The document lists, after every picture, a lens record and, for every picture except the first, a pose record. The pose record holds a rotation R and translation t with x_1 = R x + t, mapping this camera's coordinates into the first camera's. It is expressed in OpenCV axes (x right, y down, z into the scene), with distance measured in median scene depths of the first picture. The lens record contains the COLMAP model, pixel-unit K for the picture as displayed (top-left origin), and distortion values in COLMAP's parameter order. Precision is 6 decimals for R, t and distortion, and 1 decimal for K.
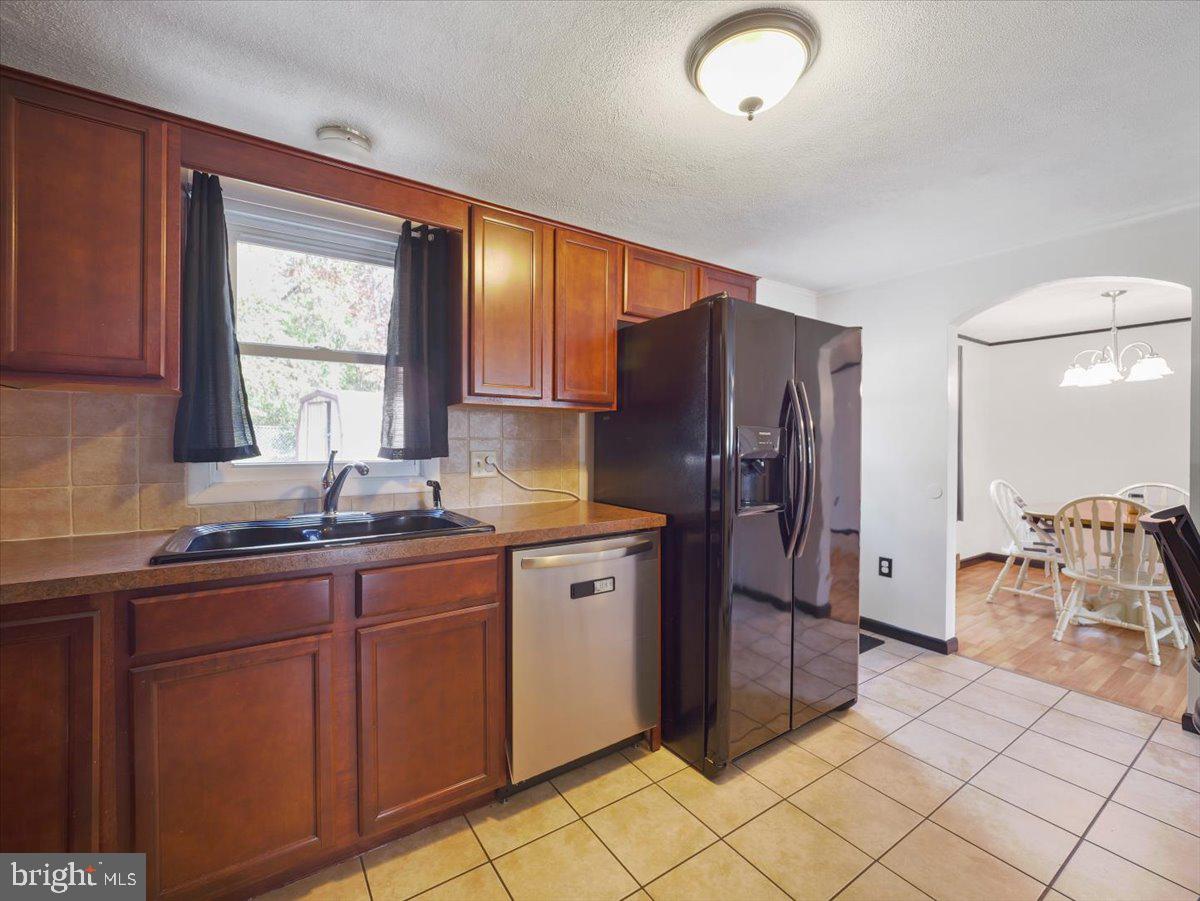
lens RADIAL K [[510.5, 0, 594.4], [0, 510.5, 446.4], [0, 0, 1]] dist [-0.000844, -0.000110]
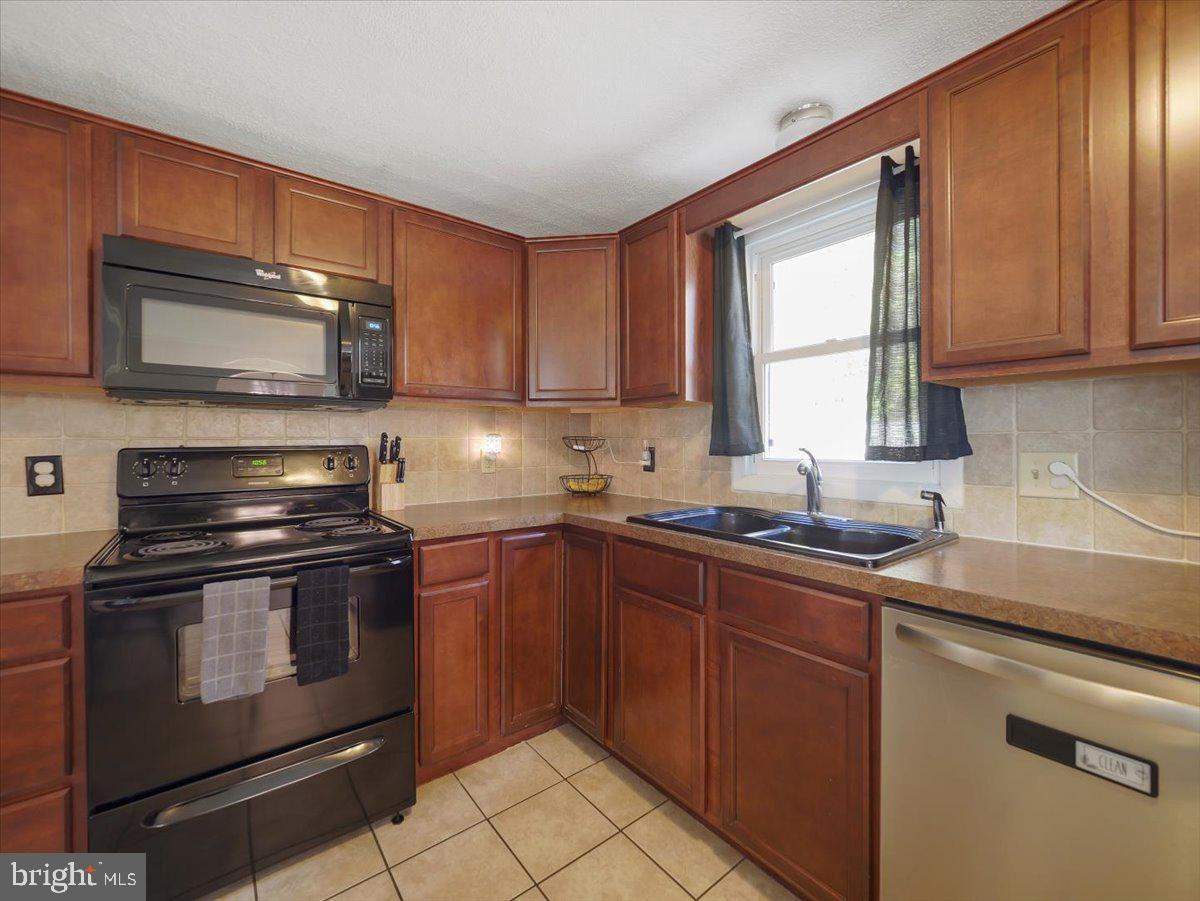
lens RADIAL K [[510.5, 0, 596.4], [0, 510.5, 446.1], [0, 0, 1]] dist [-0.000844, -0.000110]
pose [[0.075677, 0.006907, -0.997108, 0.431033], [-0.003764, 0.999971, 0.006641, -0.000784], [0.997125, 0.003251, 0.075700, 0.545436]]
